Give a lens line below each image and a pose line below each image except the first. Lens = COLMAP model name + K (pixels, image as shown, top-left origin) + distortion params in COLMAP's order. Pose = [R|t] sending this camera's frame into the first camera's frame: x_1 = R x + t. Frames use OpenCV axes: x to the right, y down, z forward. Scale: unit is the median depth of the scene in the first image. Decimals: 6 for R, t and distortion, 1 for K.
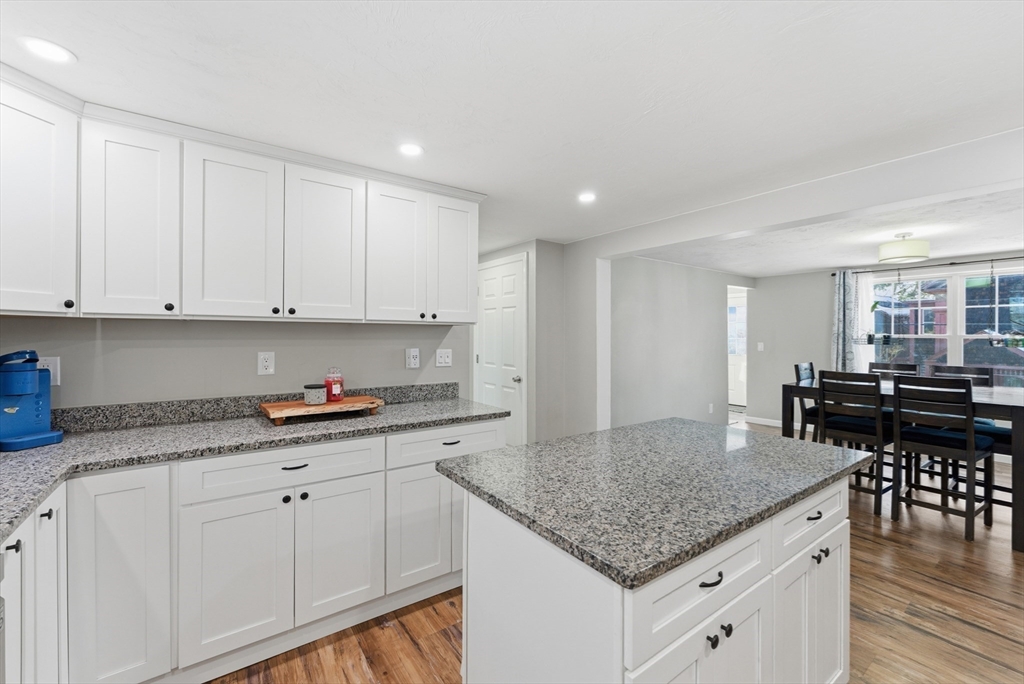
lens RADIAL K [[416.1, 0, 513.0], [0, 416.1, 335.6], [0, 0, 1]] dist [-0.004831, -0.000186]
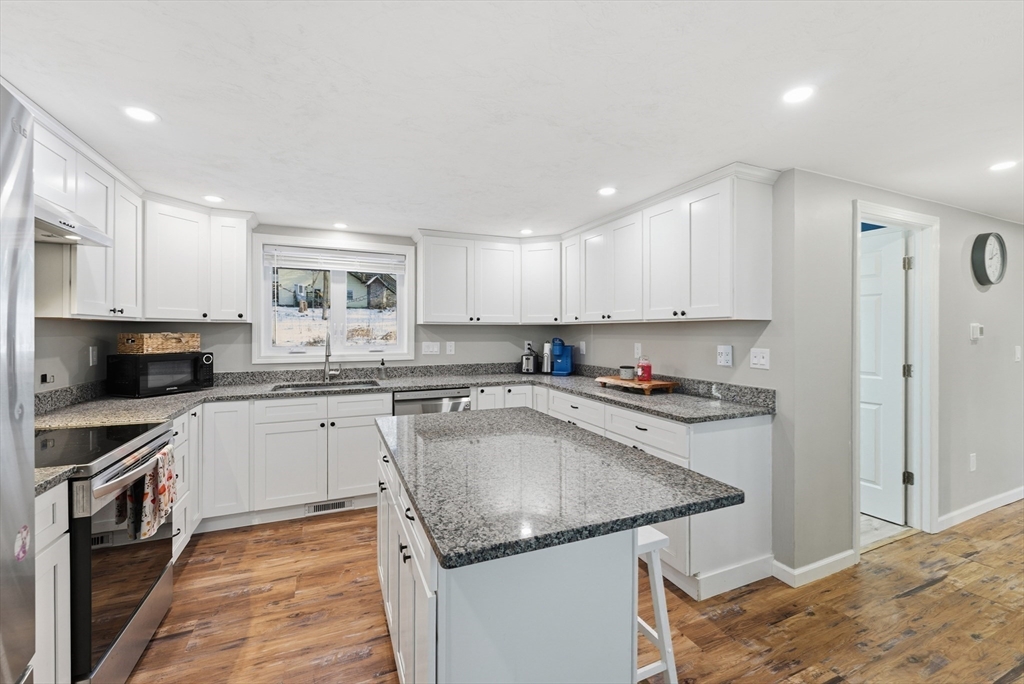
lens RADIAL K [[421.0, 0, 511.5], [0, 421.0, 334.5], [0, 0, 1]] dist [-0.003533, -0.000099]
pose [[-0.206364, 0.003689, -0.978468, 0.847831], [-0.002422, 0.999988, 0.004281, 0.002155], [0.978472, 0.003254, -0.206353, 0.737724]]
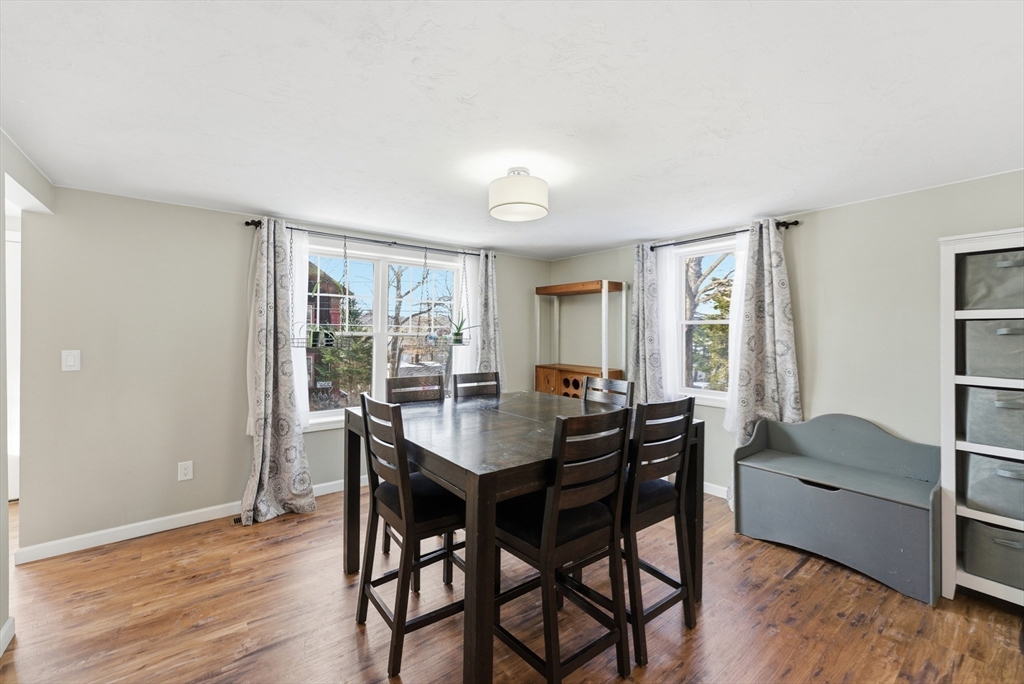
lens RADIAL K [[416.1, 0, 513.0], [0, 416.1, 335.6], [0, 0, 1]] dist [-0.004831, -0.000186]
pose [[-0.025546, -0.001086, 0.999673, 0.441151], [-0.003549, 0.999993, 0.000996, 0.003183], [-0.999667, -0.003523, -0.025549, 1.401685]]
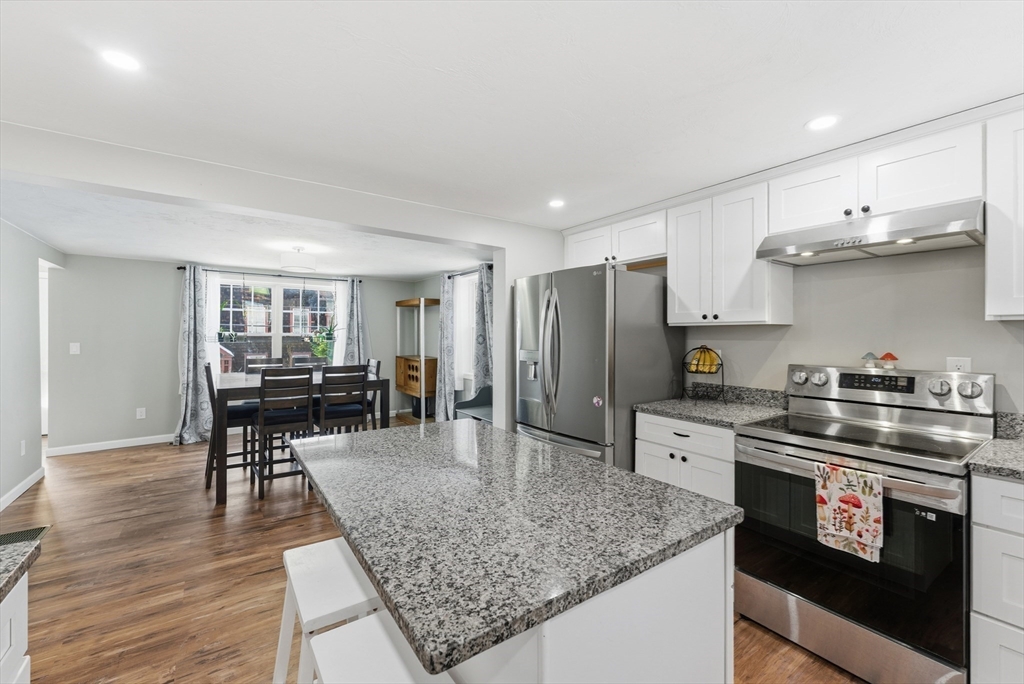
lens RADIAL K [[416.1, 0, 513.0], [0, 416.1, 335.6], [0, 0, 1]] dist [-0.004831, -0.000186]
pose [[0.006381, -0.001916, 0.999978, -0.324782], [-0.002679, 0.999995, 0.001934, 0.001855], [-0.999976, -0.002691, 0.006376, 0.523448]]
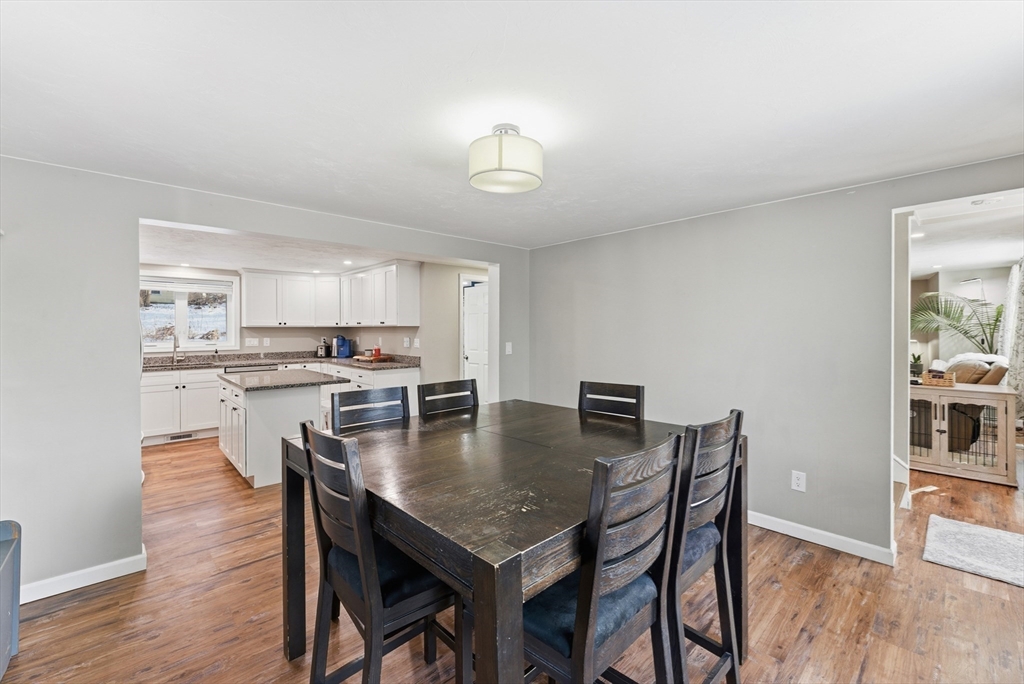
lens RADIAL K [[431.1, 0, 513.1], [0, 431.1, 332.5], [0, 0, 1]] dist [-0.000346, 0.000187]
pose [[0.125704, 0.004264, -0.992059, 2.006336], [0.001930, 0.999988, 0.004543, -0.003793], [0.992066, -0.002486, 0.125695, 1.290289]]
